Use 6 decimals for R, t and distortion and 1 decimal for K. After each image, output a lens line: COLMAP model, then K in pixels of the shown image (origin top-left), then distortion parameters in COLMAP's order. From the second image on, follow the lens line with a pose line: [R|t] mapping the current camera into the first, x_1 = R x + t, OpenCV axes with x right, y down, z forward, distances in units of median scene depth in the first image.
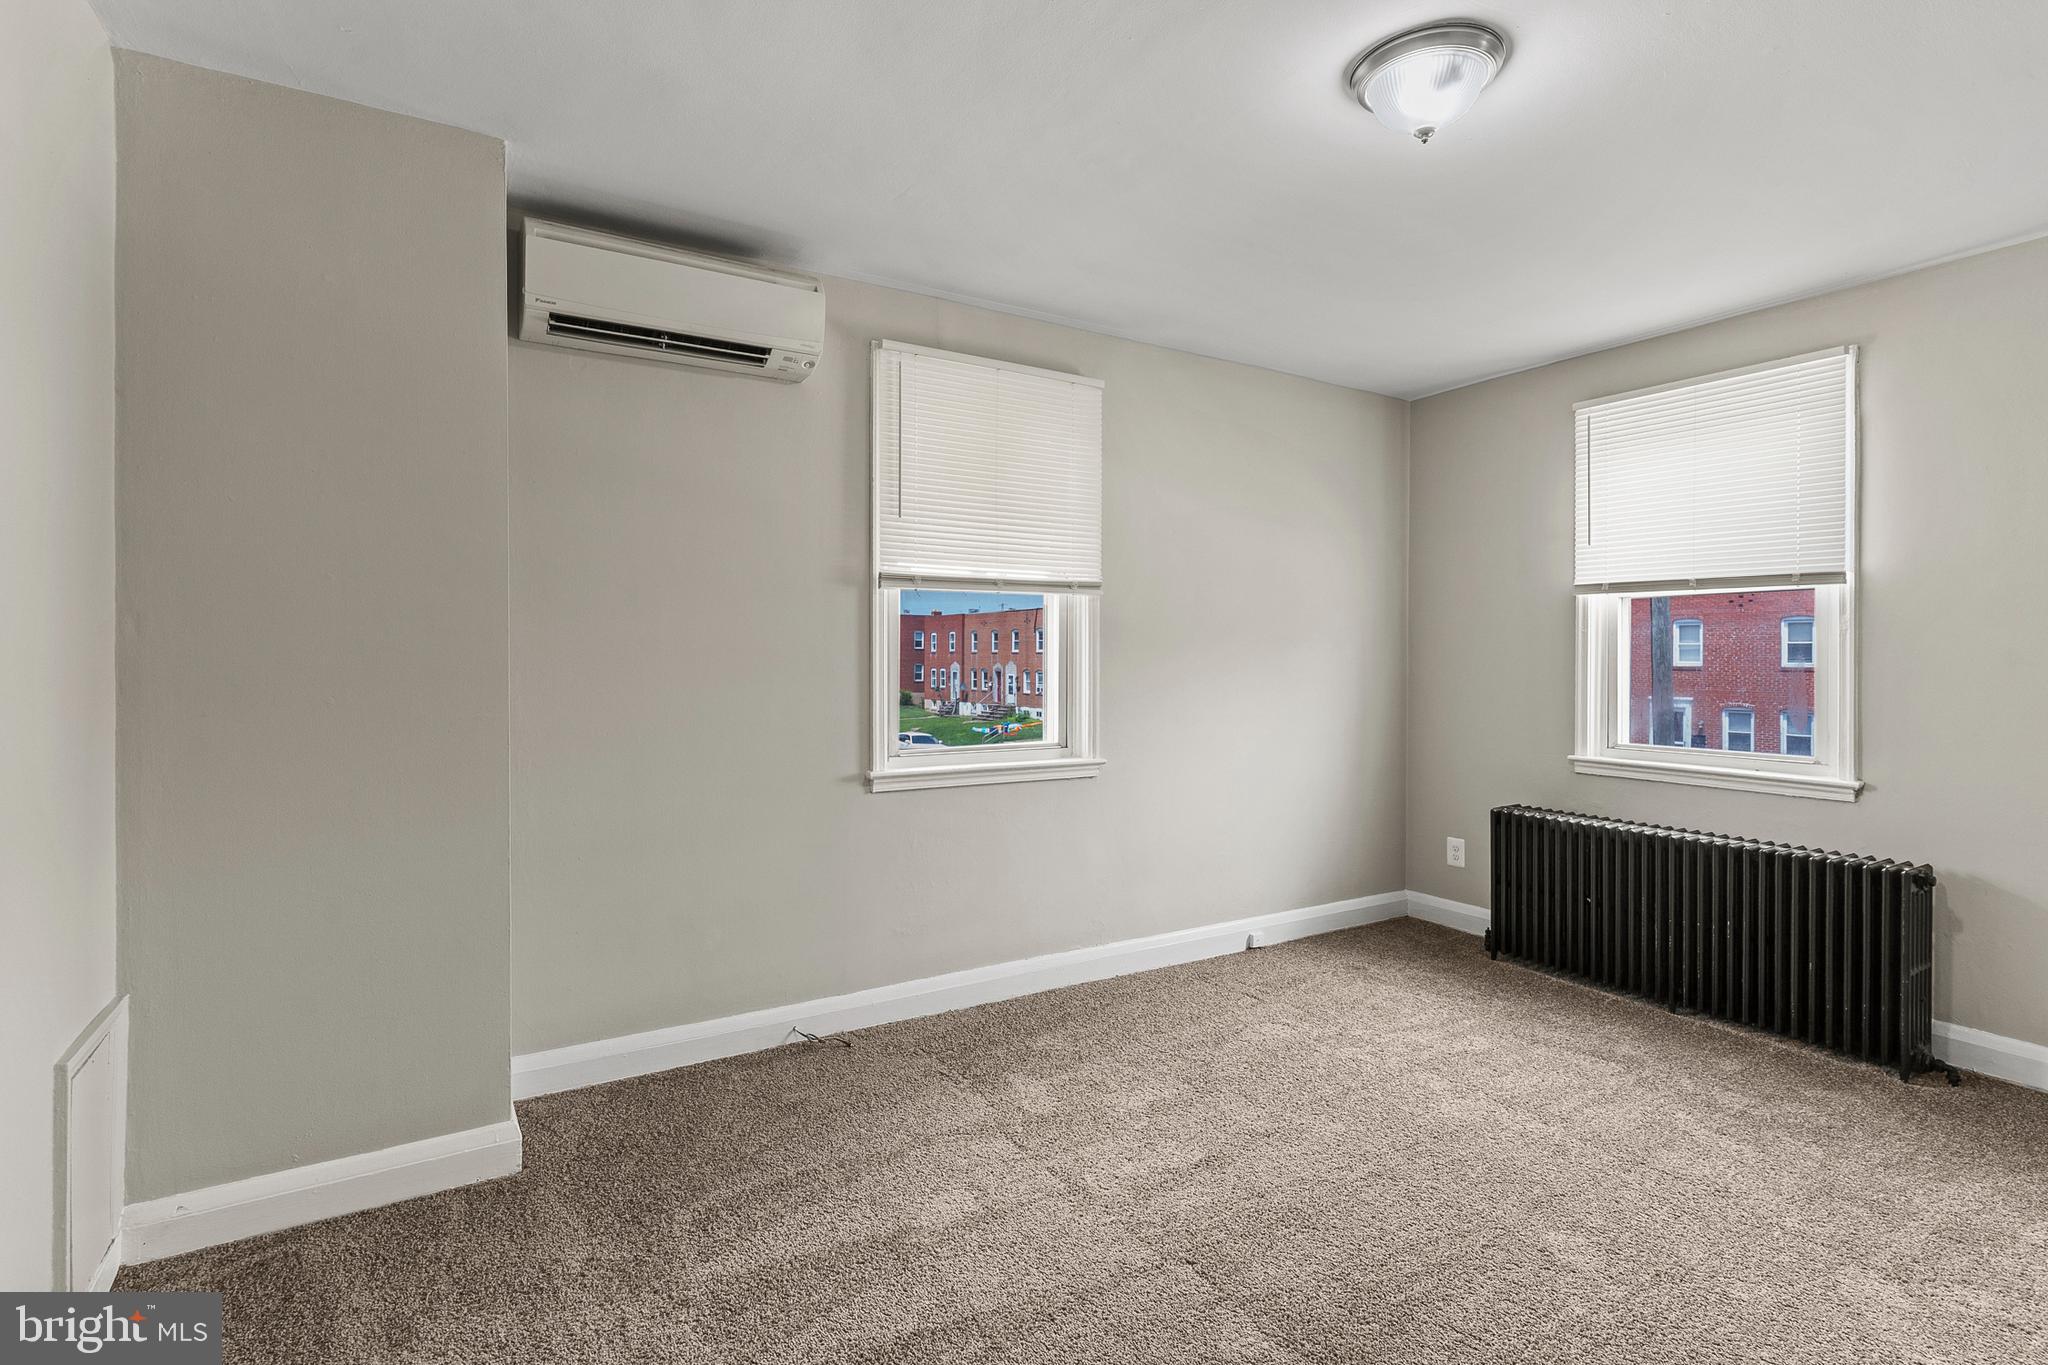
lens RADIAL K [[975.9, 0, 1029.2], [0, 975.9, 657.5], [0, 0, 1]] dist [0.000014, 0.000290]
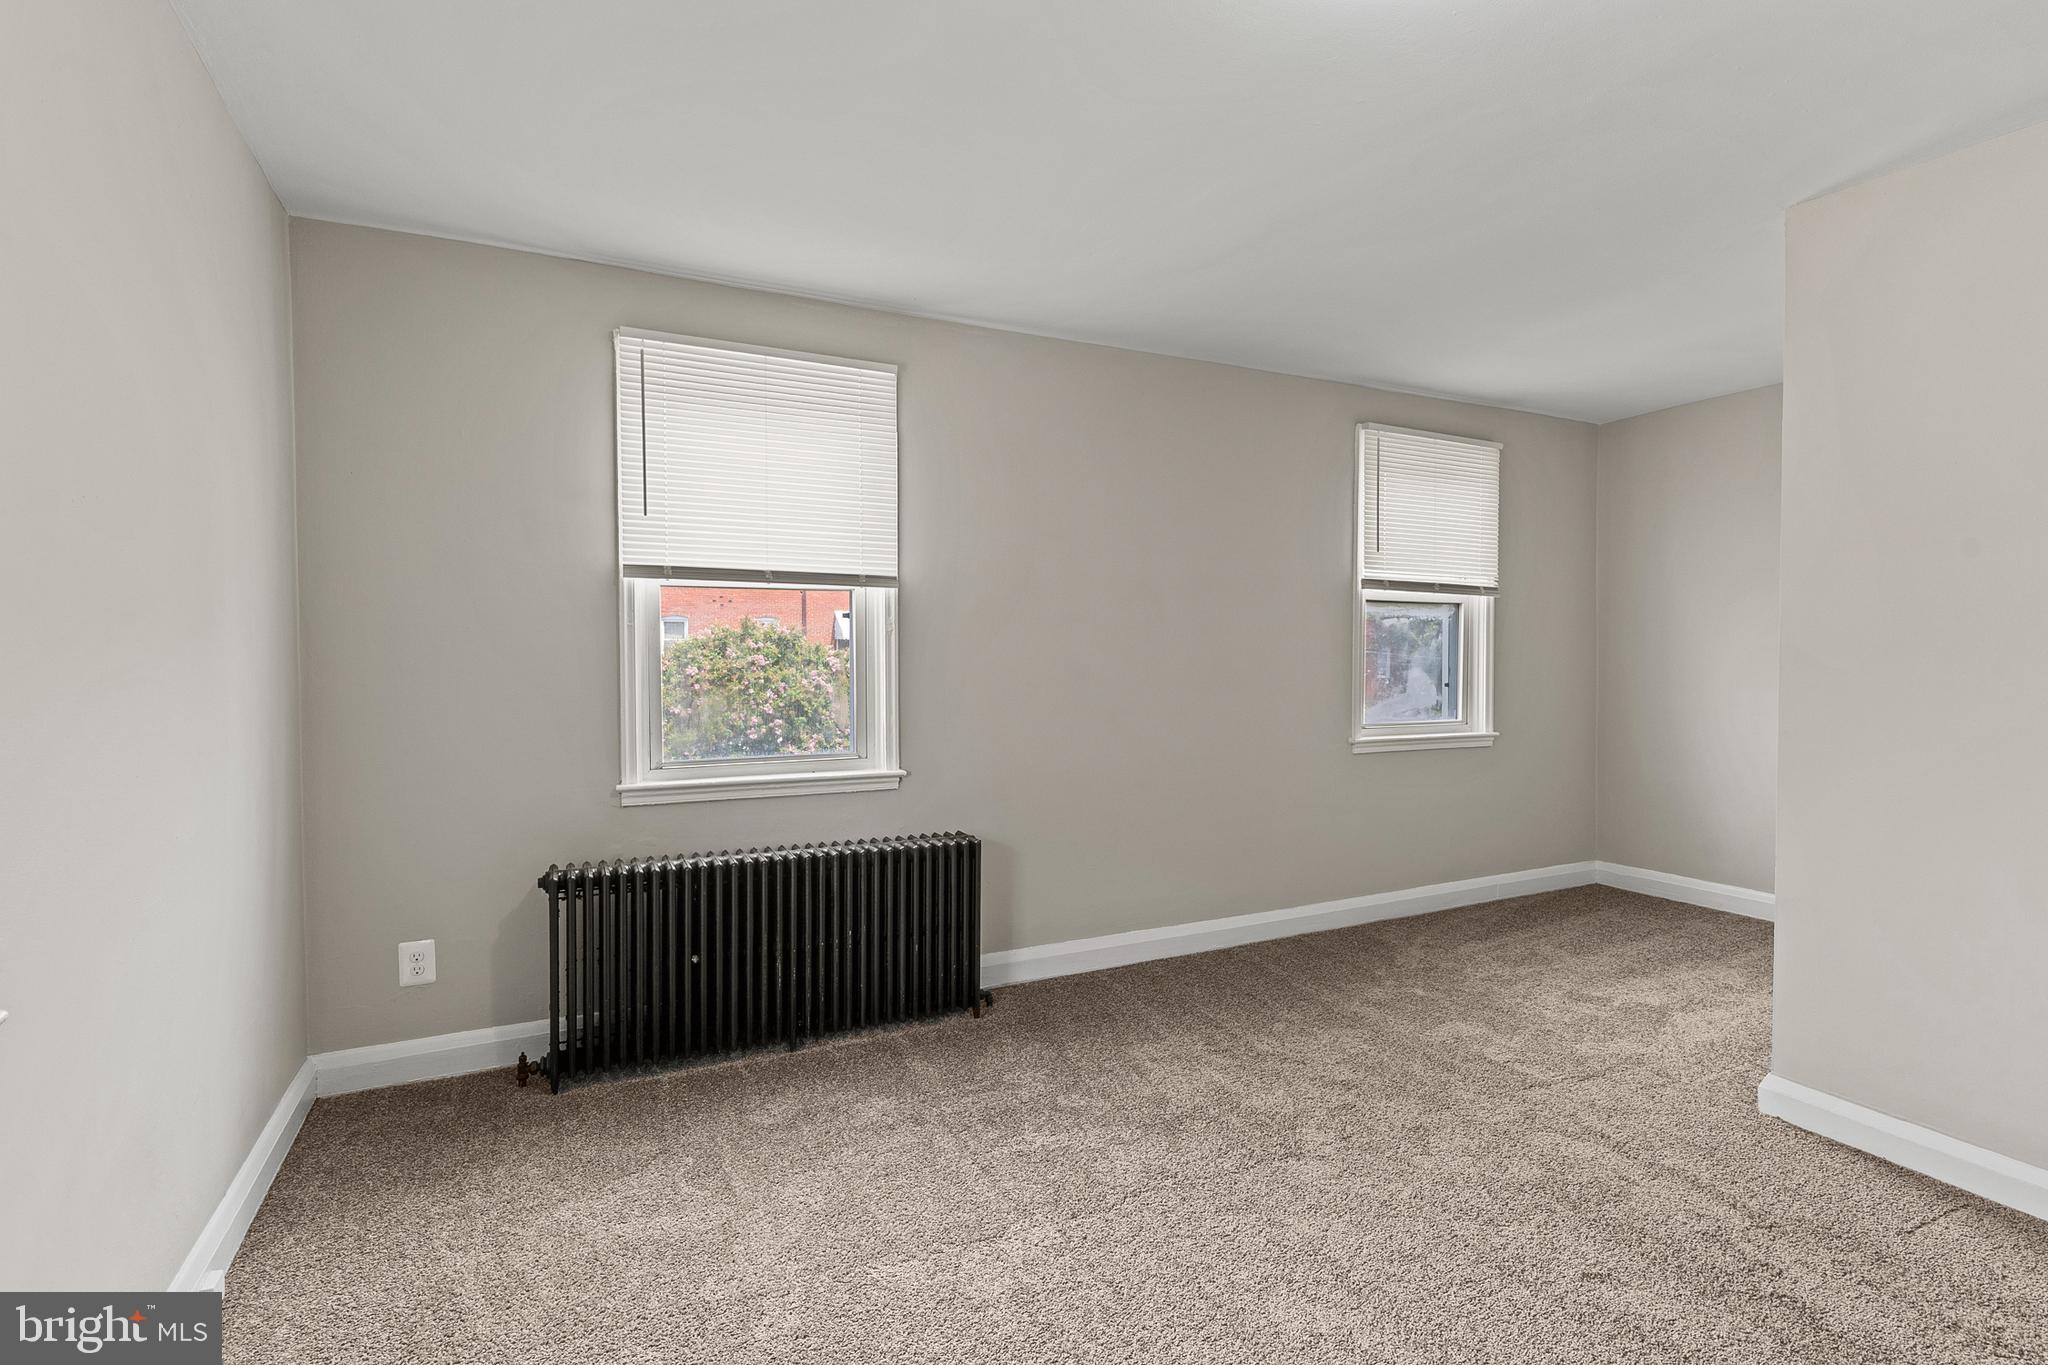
lens RADIAL K [[975.0, 0, 1024.0], [0, 975.0, 682.5], [0, 0, 1]] dist [-0.001887, -0.000131]
pose [[0.082851, -0.033289, 0.996006, -0.196311], [0.004210, 0.999445, 0.033053, -0.005279], [-0.996553, 0.001455, 0.082945, 0.664499]]
